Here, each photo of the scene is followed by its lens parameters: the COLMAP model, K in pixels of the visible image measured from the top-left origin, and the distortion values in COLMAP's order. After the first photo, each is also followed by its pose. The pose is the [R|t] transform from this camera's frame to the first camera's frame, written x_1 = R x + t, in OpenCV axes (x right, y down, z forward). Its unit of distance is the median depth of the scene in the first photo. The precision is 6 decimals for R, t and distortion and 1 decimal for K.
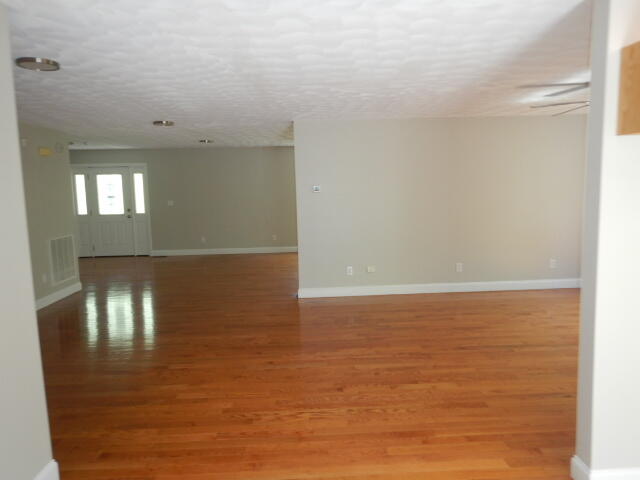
lens RADIAL K [[454.0, 0, 317.6], [0, 454.0, 238.6], [0, 0, 1]] dist [-0.003670, -0.000236]
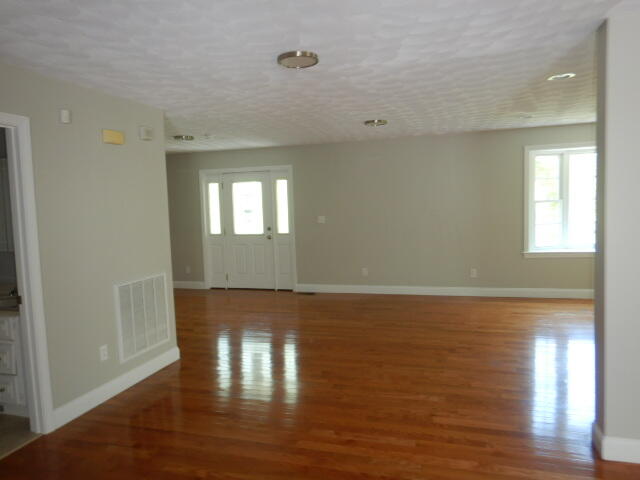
lens RADIAL K [[454.0, 0, 319.1], [0, 454.0, 238.5], [0, 0, 1]] dist [-0.003670, -0.000236]
pose [[0.943982, 0.017494, -0.329534, -0.091091], [-0.026967, 0.999343, -0.024197, -0.030927], [0.328894, 0.031728, 0.943834, 0.320264]]
